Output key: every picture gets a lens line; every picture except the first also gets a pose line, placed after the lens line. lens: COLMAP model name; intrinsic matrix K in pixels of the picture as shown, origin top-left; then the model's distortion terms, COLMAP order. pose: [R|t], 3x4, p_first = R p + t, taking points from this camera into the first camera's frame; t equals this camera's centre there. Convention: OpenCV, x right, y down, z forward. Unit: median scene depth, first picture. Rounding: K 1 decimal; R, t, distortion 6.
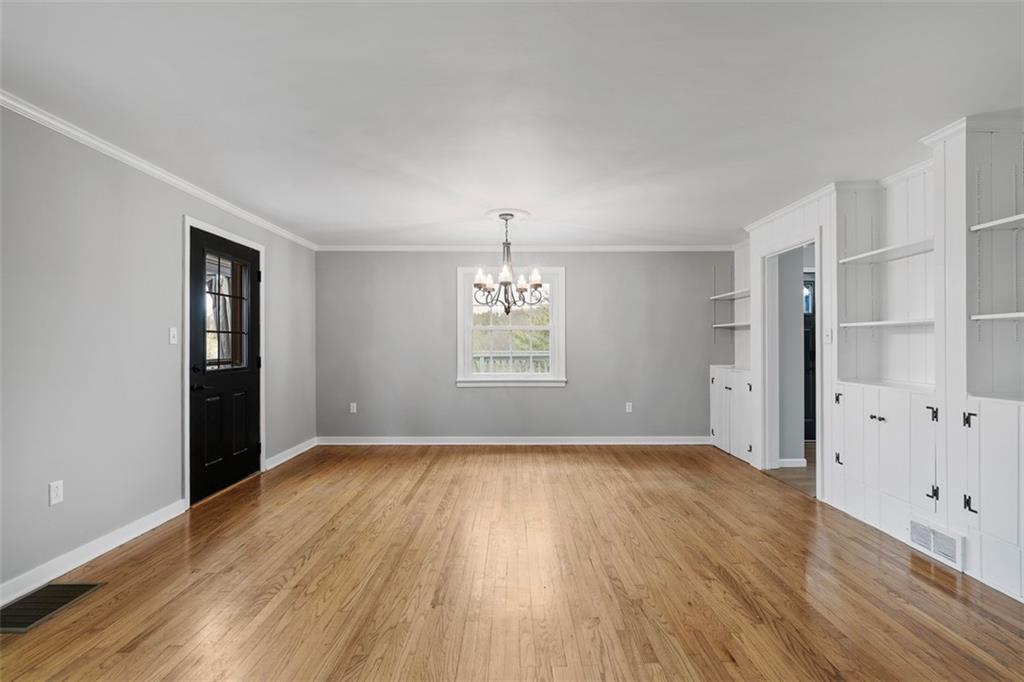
lens RADIAL K [[464.9, 0, 505.6], [0, 464.9, 341.6], [0, 0, 1]] dist [-0.003334, -0.000002]
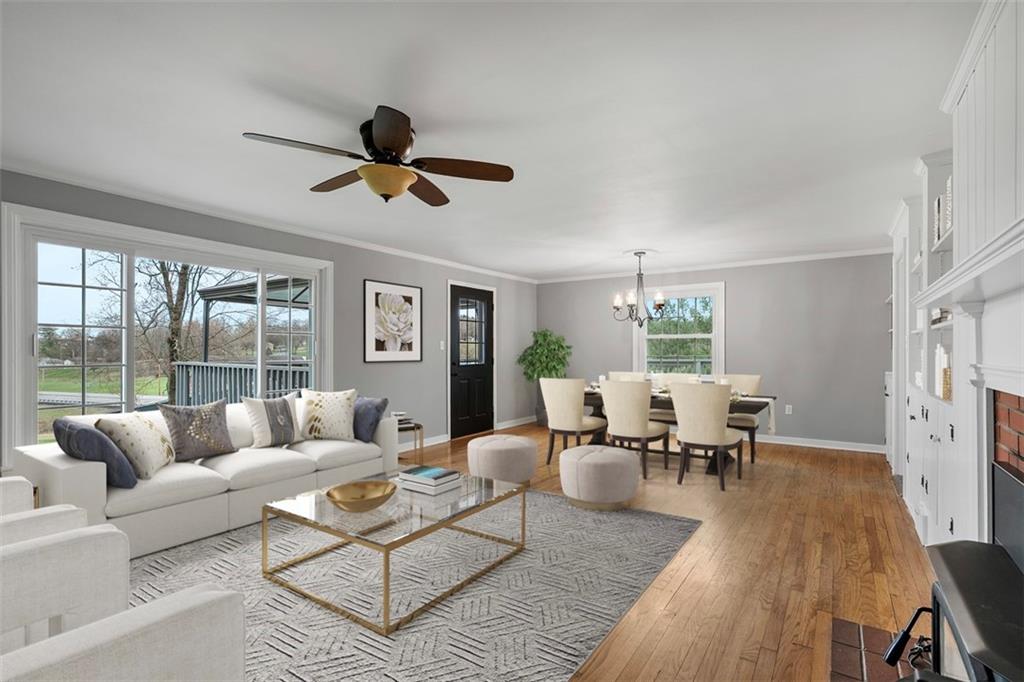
lens RADIAL K [[509.0, 0, 513.4], [0, 509.0, 344.7], [0, 0, 1]] dist [-0.001440, -0.000046]
pose [[0.820812, -0.004456, -0.571180, 0.547354], [0.001866, 0.999985, -0.005121, -0.003635], [0.571195, 0.003137, 0.820809, -0.408283]]
